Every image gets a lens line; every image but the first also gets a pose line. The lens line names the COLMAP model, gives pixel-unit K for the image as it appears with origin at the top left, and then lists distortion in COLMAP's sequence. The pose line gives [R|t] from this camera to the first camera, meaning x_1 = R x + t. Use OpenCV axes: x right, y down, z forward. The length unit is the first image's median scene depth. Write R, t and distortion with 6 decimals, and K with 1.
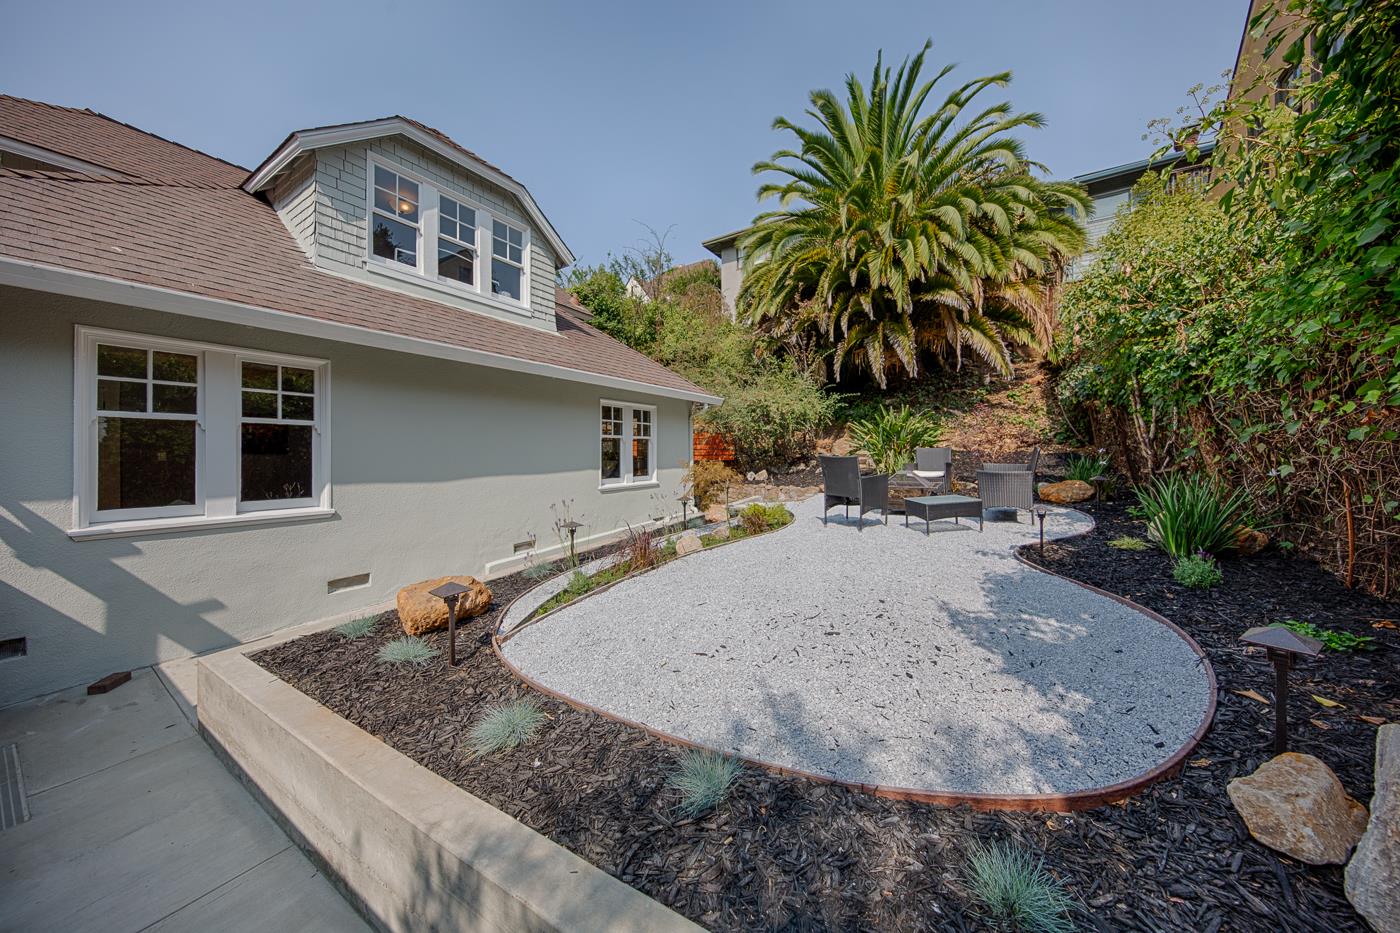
lens RADIAL K [[462.7, 0, 700.6], [0, 462.7, 446.8], [0, 0, 1]] dist [-0.000069, -0.000015]
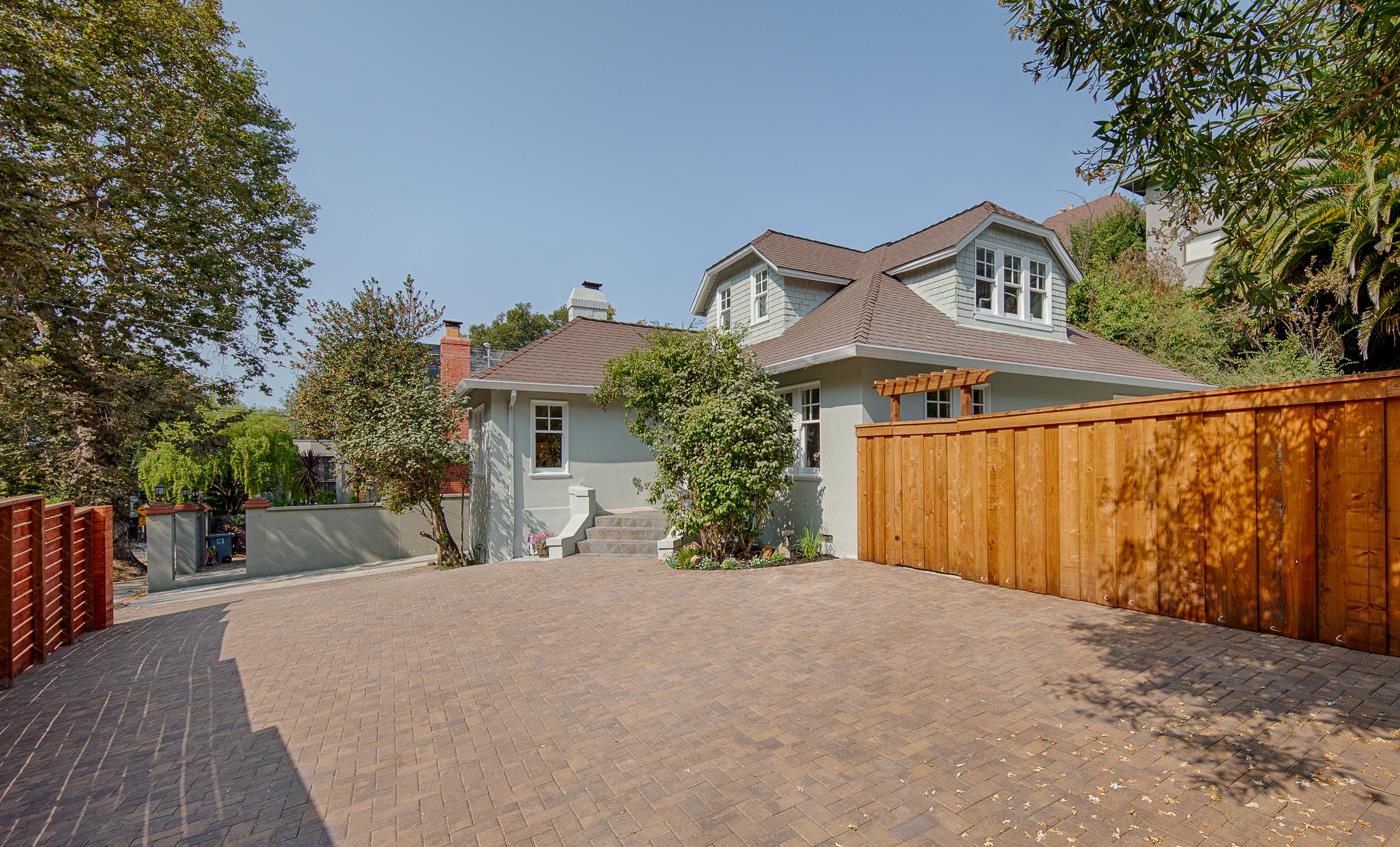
lens RADIAL K [[612.5, 0, 780.7], [0, 612.5, 447.1], [0, 0, 1]] dist [-0.011757, -0.000232]
pose [[0.903570, -0.008872, -0.428348, -0.322085], [0.008780, 0.999959, -0.002189, 0.022923], [0.428350, -0.001783, 0.903611, -0.763183]]
